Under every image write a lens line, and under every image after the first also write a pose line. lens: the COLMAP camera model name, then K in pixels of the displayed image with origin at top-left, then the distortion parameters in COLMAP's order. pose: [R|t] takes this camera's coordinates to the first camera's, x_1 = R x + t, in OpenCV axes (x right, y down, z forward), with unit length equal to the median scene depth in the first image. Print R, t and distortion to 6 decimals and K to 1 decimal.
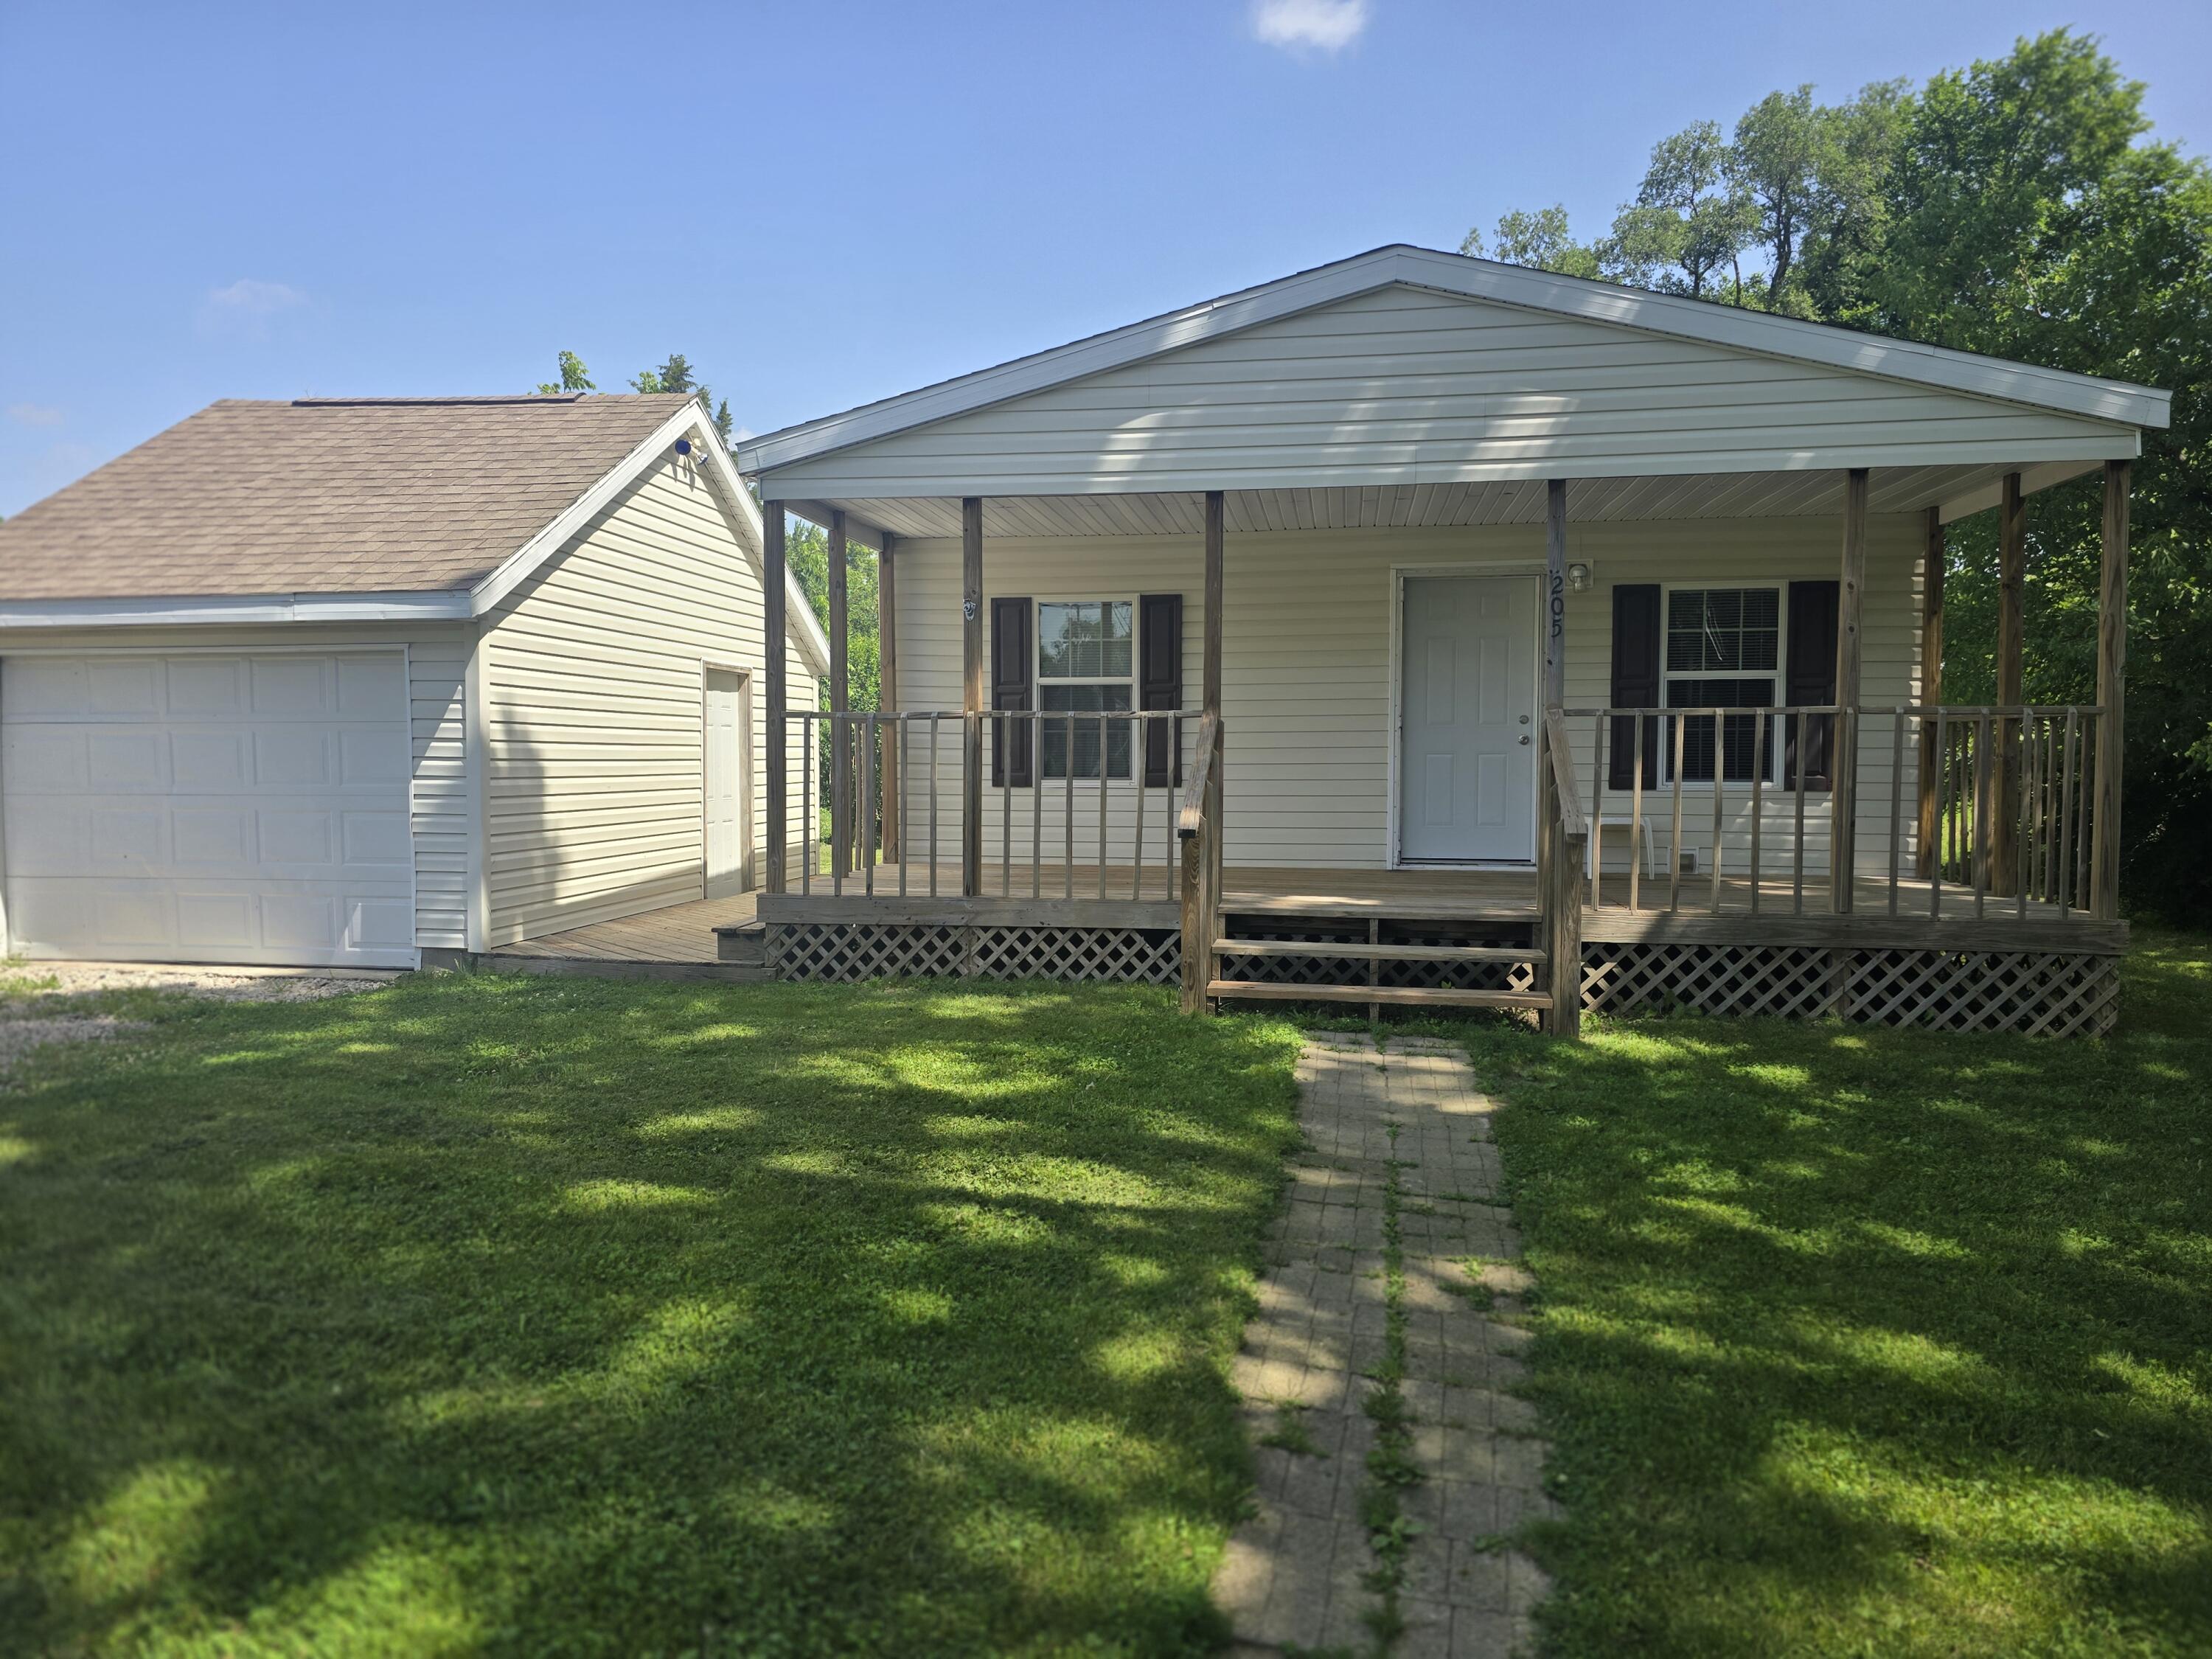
lens RADIAL K [[1472.8, 0, 1078.0], [0, 1472.8, 813.9], [0, 0, 1]] dist [0.065696, -0.051484]
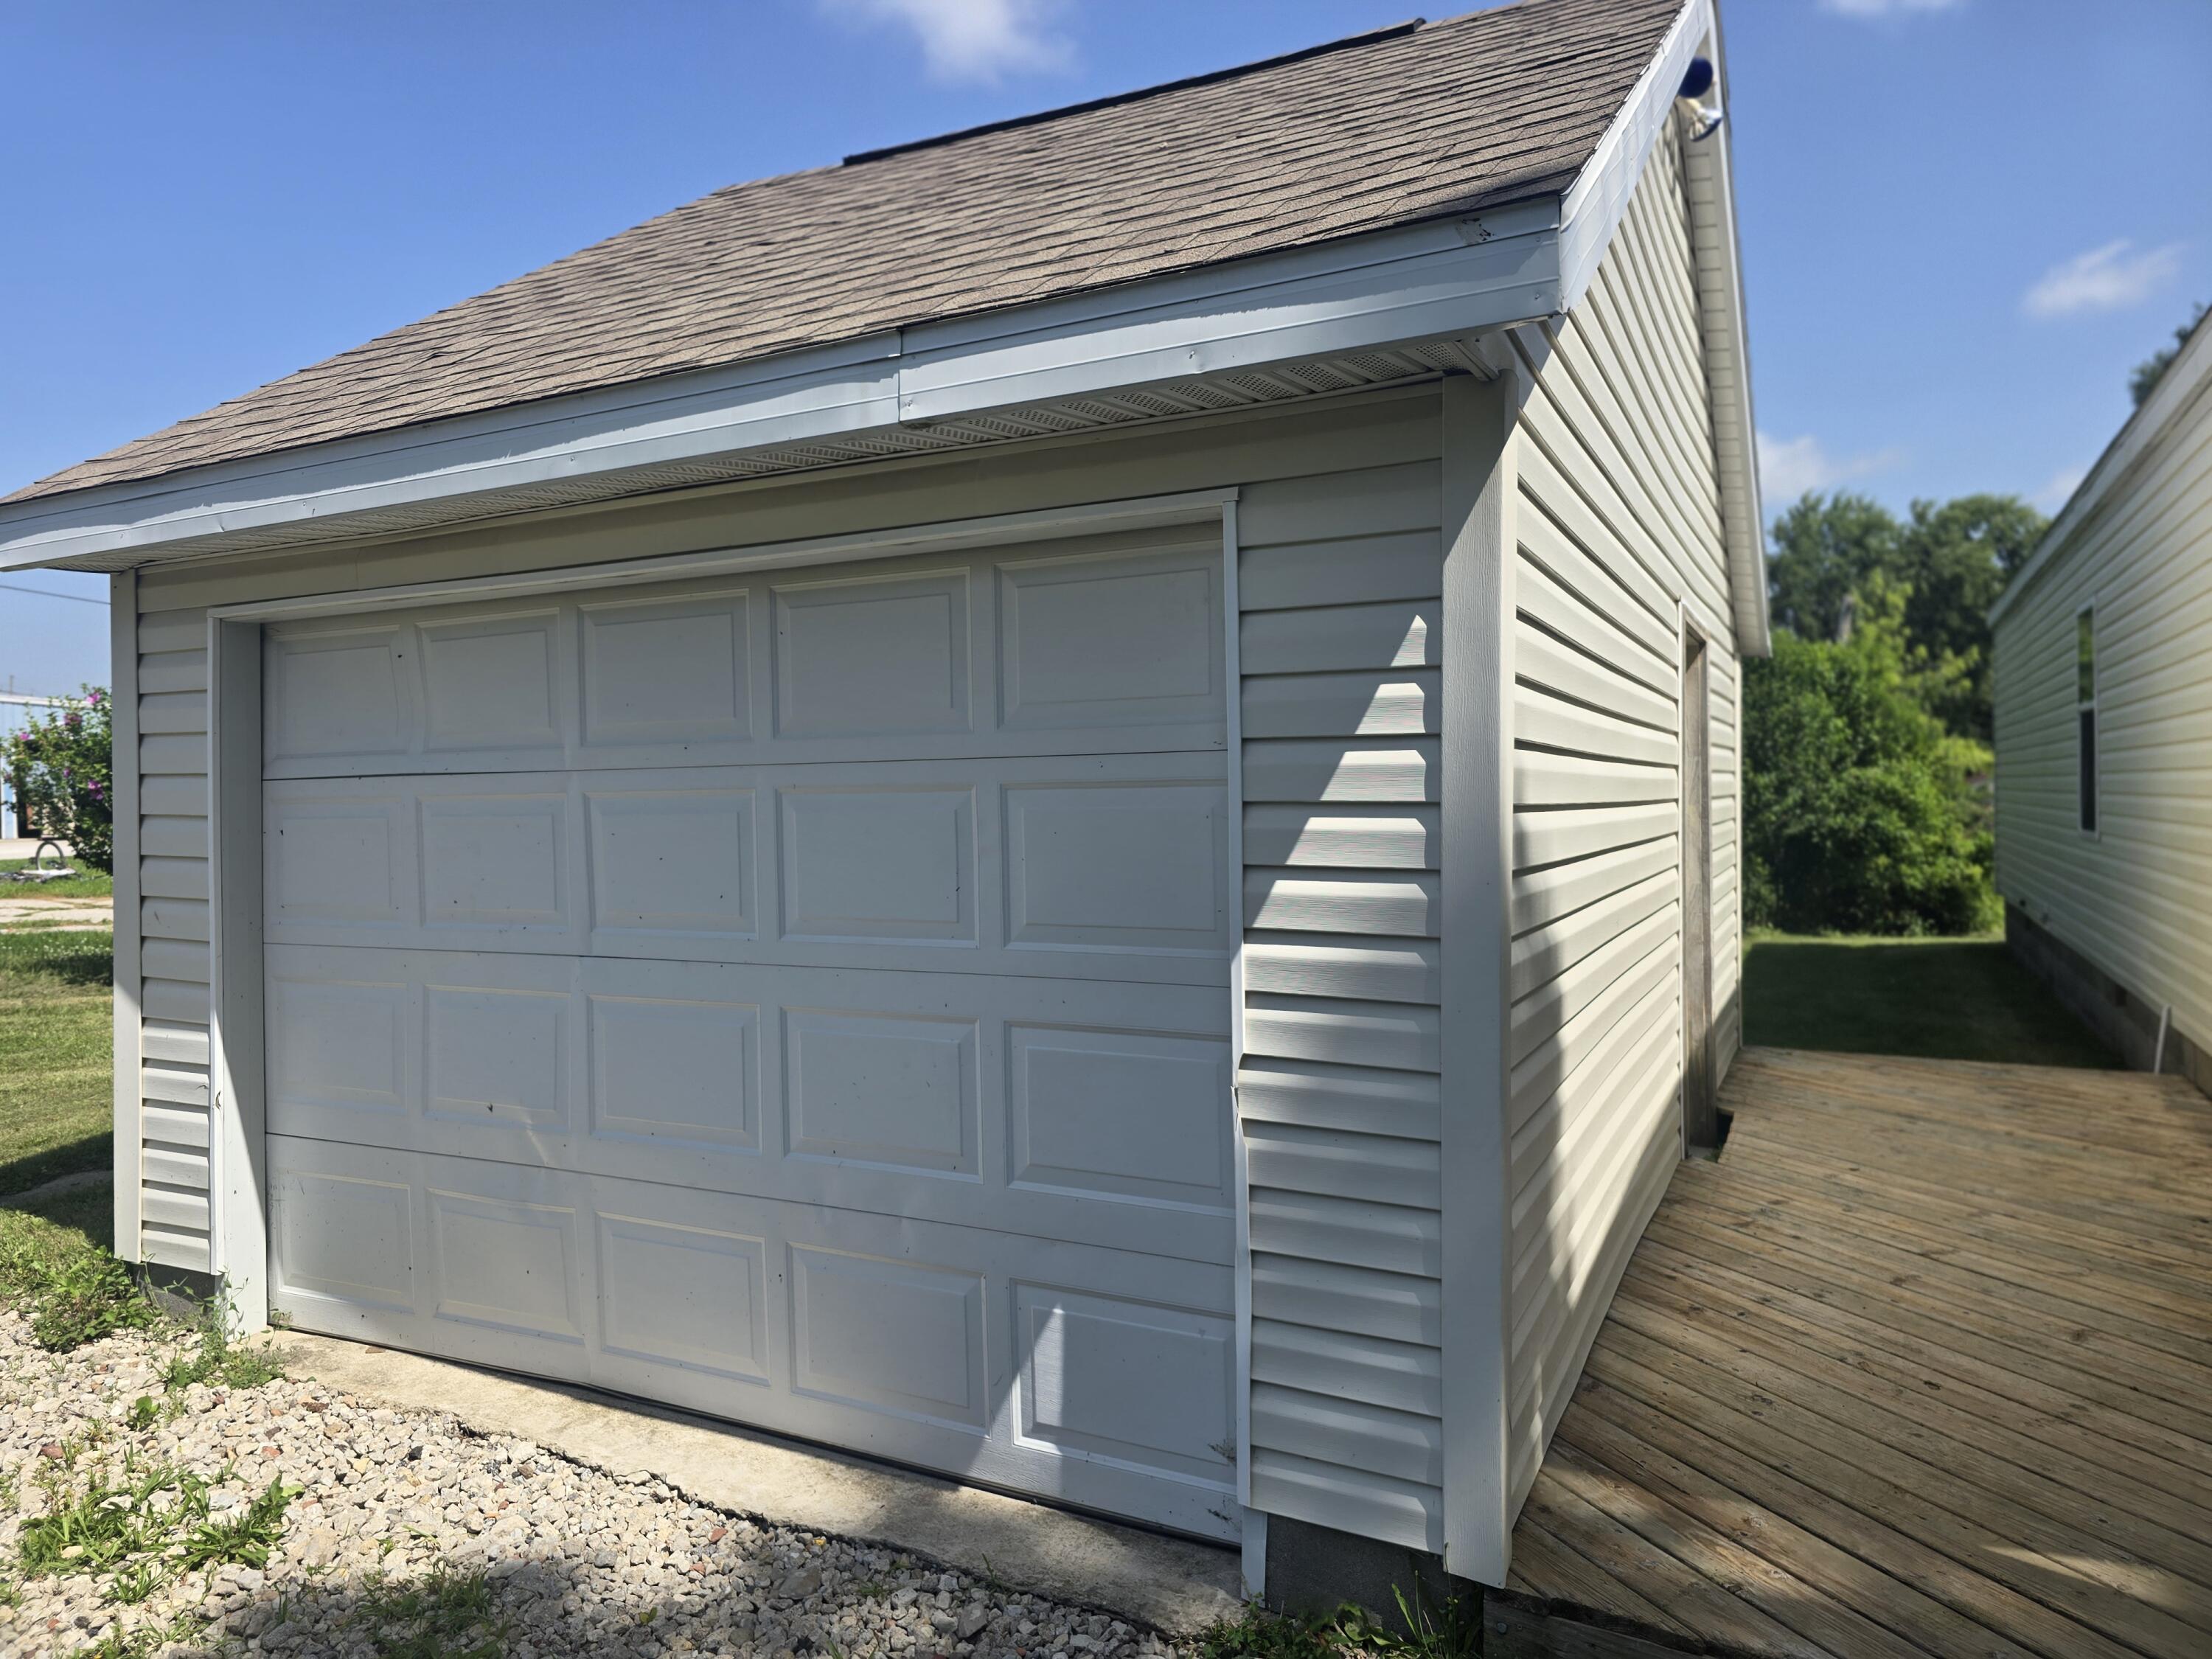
lens RADIAL K [[1472.8, 0, 1091.1], [0, 1472.8, 814.3], [0, 0, 1]] dist [0.065696, -0.051484]
pose [[0.957049, -0.005587, -0.289872, -0.393397], [-0.002922, 0.999578, -0.028914, -0.040406], [0.289911, 0.028519, 0.956629, 0.712947]]
